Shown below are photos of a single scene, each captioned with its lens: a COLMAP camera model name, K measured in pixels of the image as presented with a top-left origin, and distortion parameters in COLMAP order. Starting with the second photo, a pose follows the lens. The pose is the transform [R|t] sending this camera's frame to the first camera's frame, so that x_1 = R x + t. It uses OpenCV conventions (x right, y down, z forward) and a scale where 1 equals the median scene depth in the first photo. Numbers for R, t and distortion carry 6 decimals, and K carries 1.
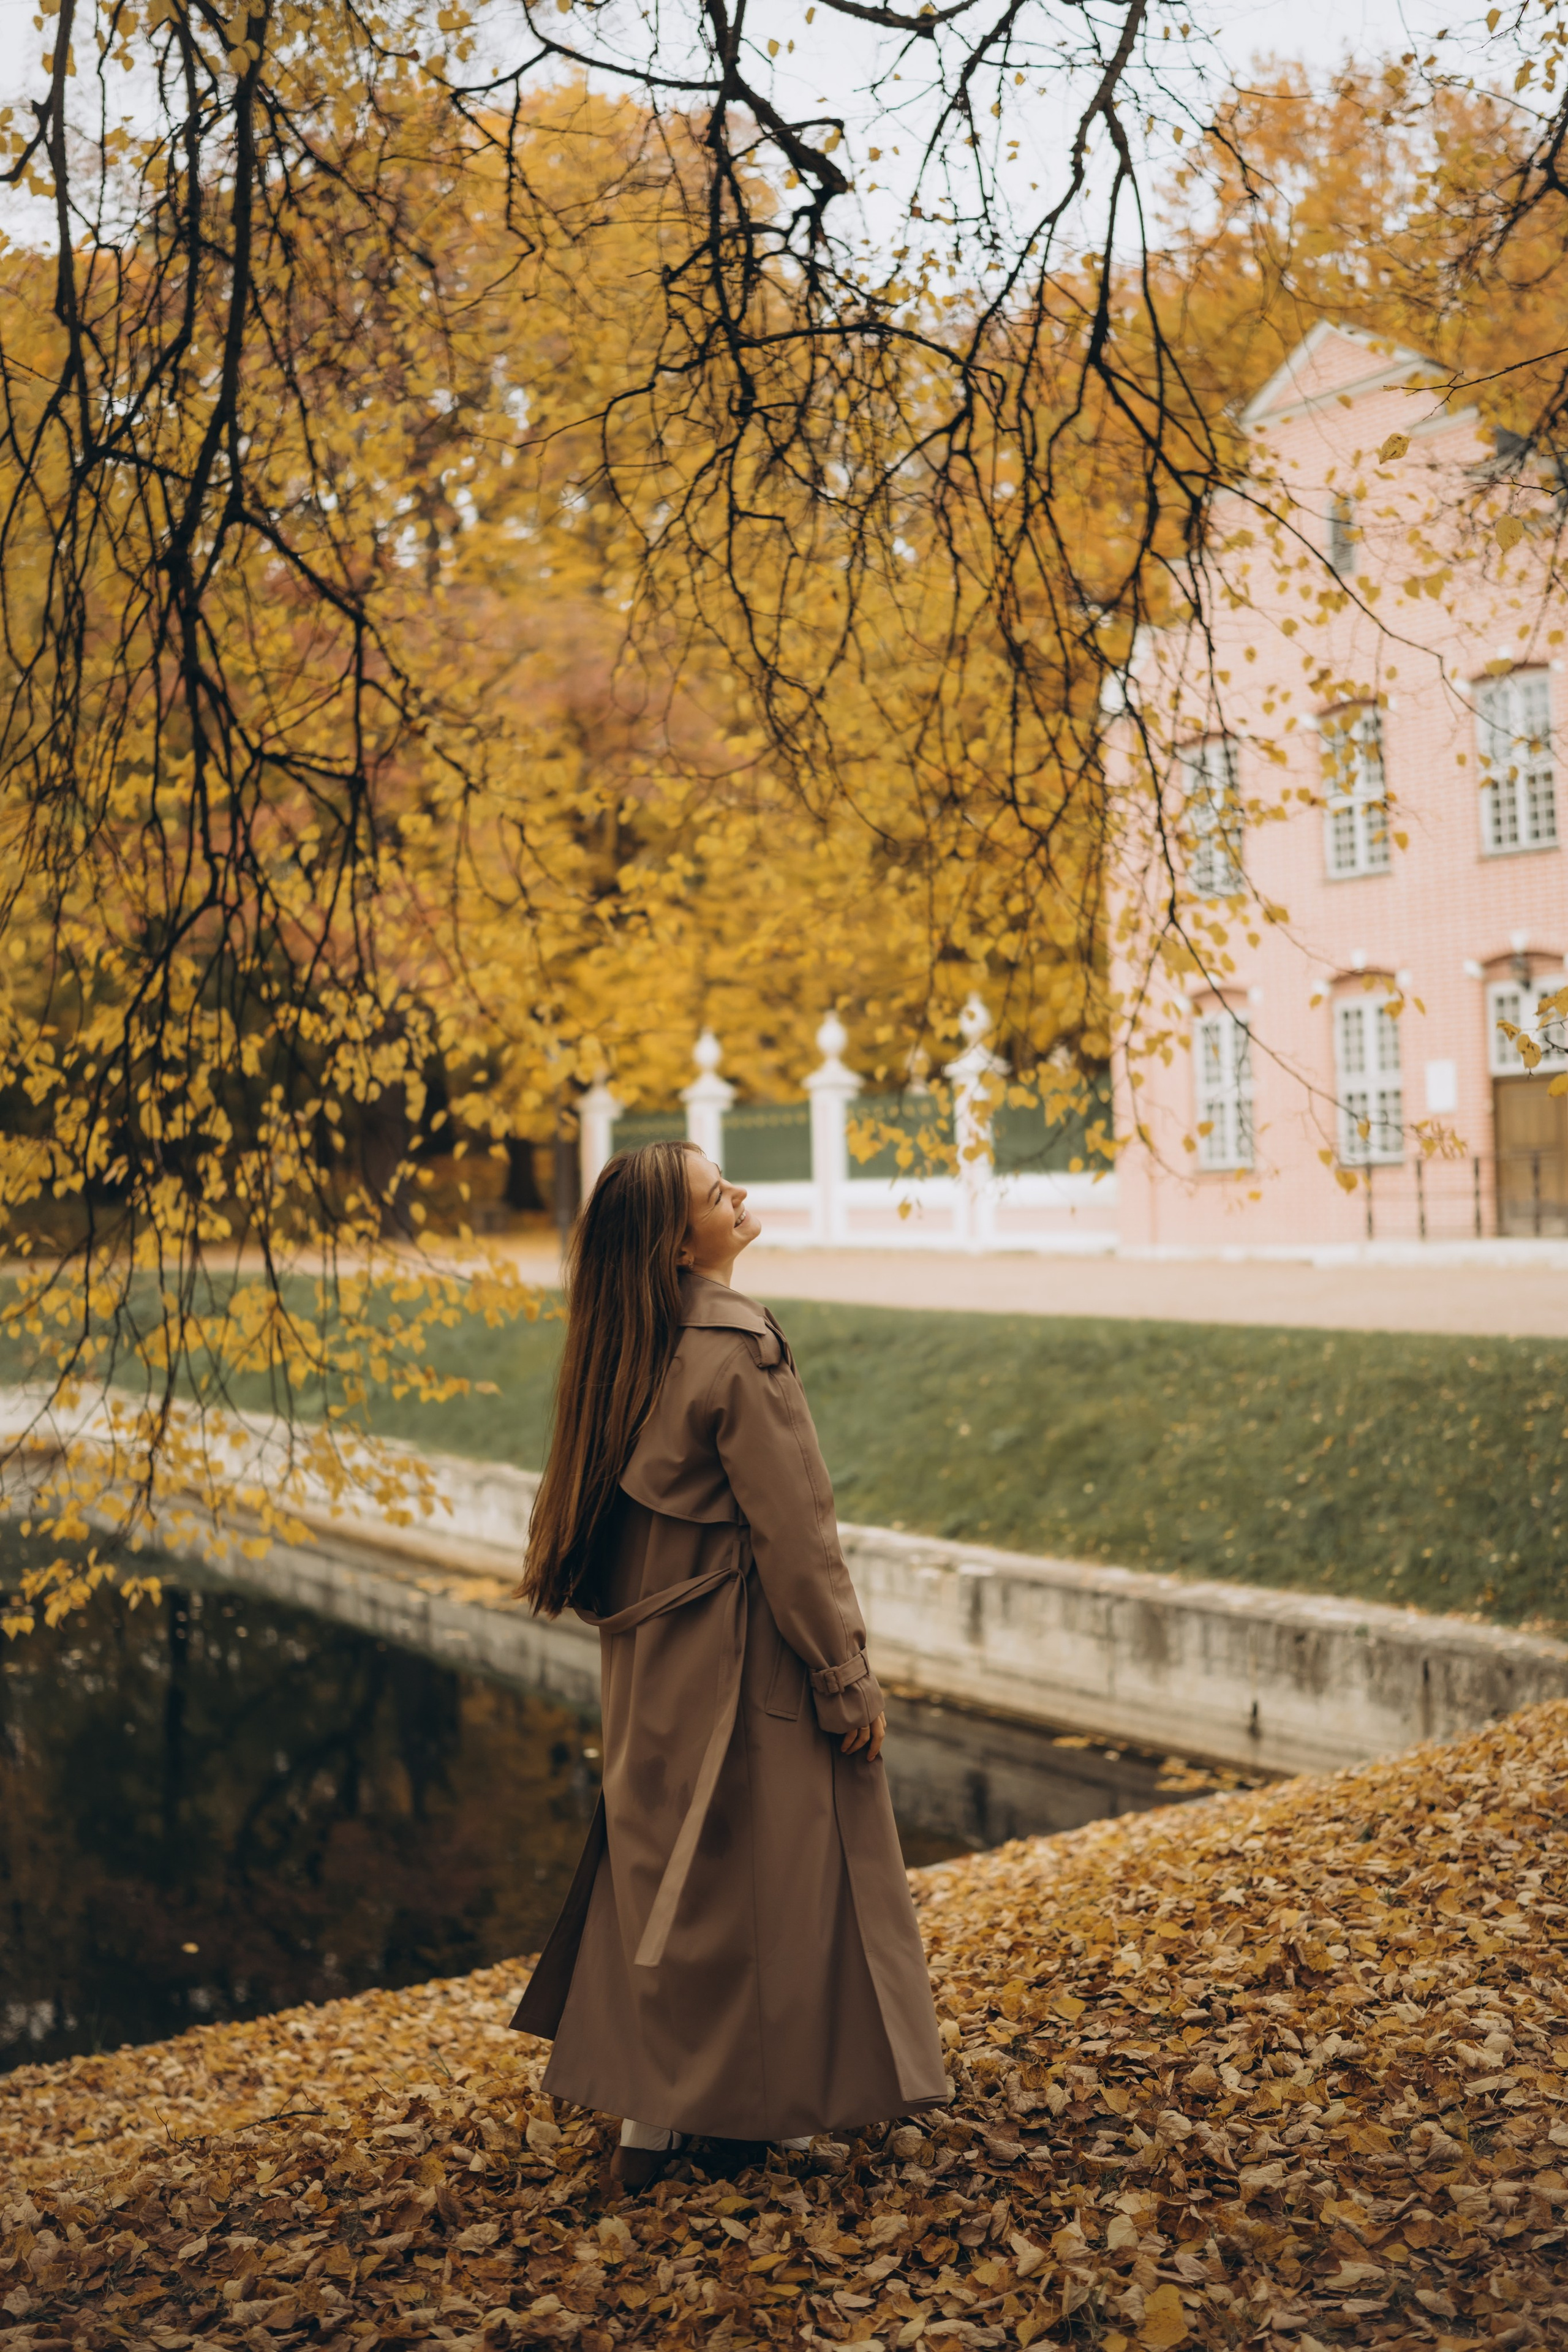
lens RADIAL K [[2214.4, 0, 787.7], [0, 2214.4, 1223.8], [0, 0, 1]] dist [-0.159882, 0.273855]
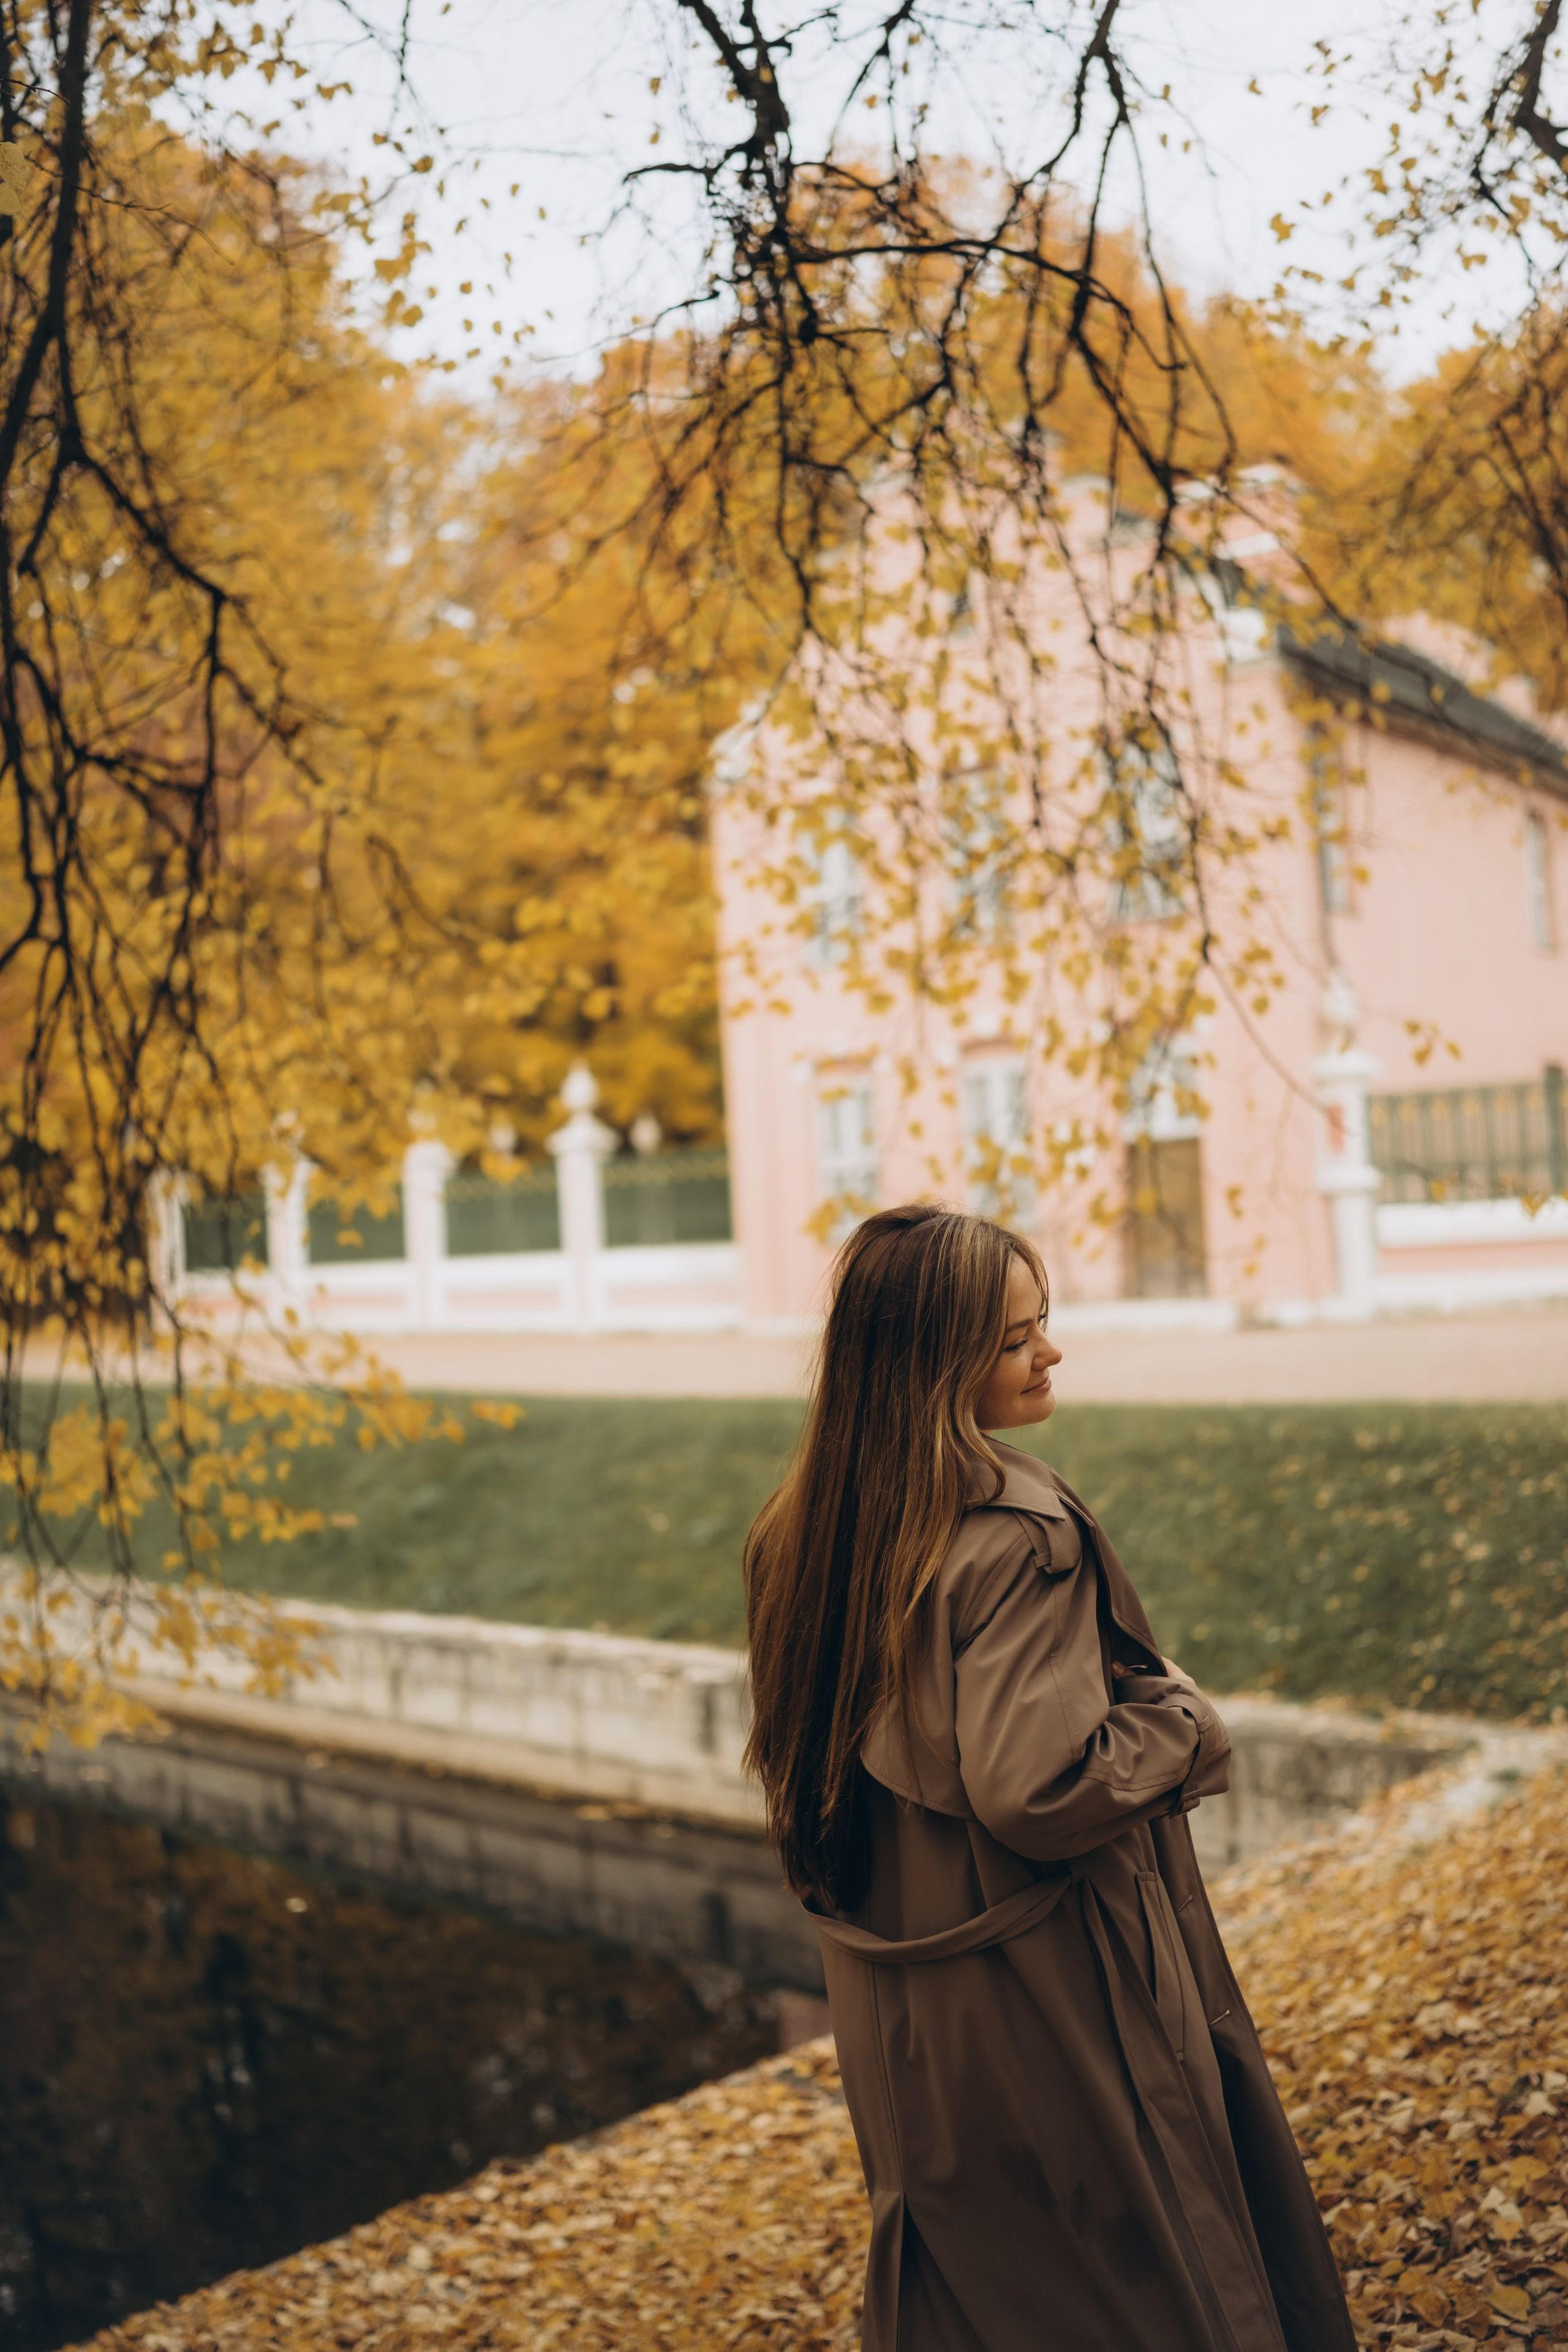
lens RADIAL K [[2214.4, 0, 787.7], [0, 2214.4, 1223.8], [0, 0, 1]] dist [-0.159882, 0.273855]
pose [[0.977011, -0.019664, 0.212281, -0.144109], [0.026937, 0.999143, -0.031426, -0.007567], [-0.211481, 0.036421, 0.976703, 0.142948]]
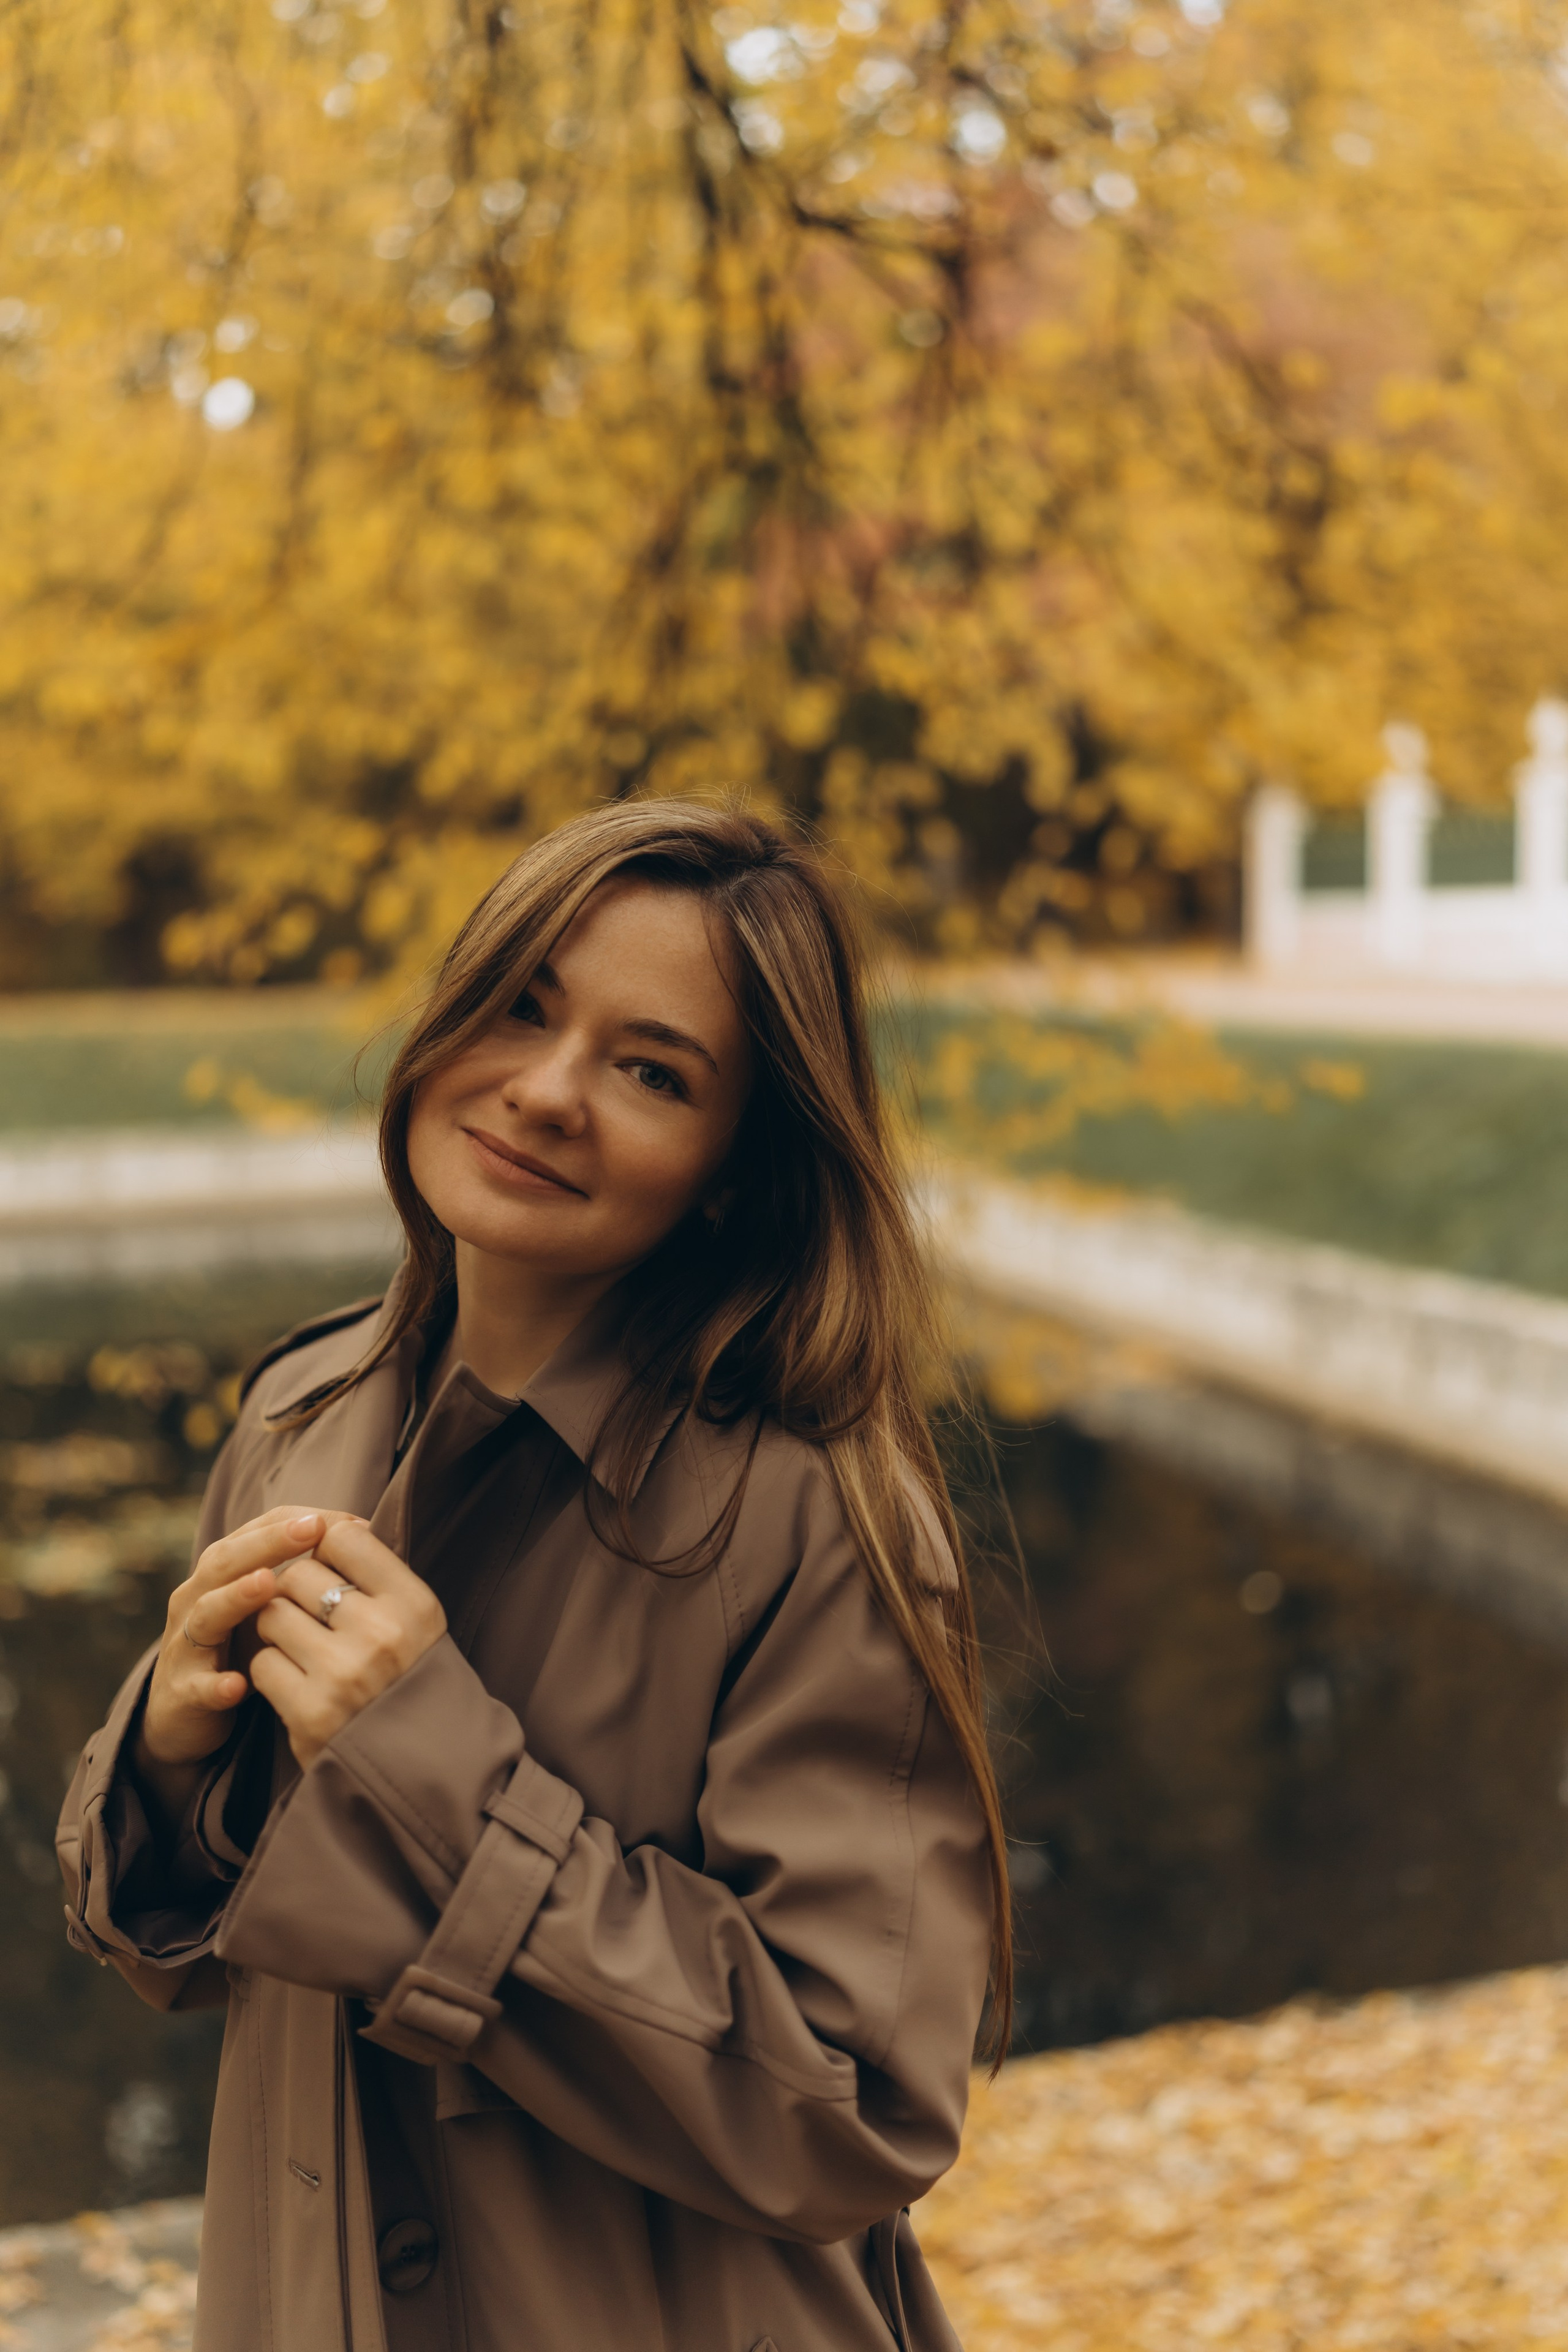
lens RADIAL K [[2259.1, 0, 779.0], [0, 2259.1, 1273.2], [0, 0, 1]] dist [-0.202391, 0.349033]
pose [[0.956217, 0.023012, -0.291752, -0.048894], [0.020120, 0.989376, 0.143979, -0.004953], [0.291966, -0.143545, 0.945595, 0.321025]]
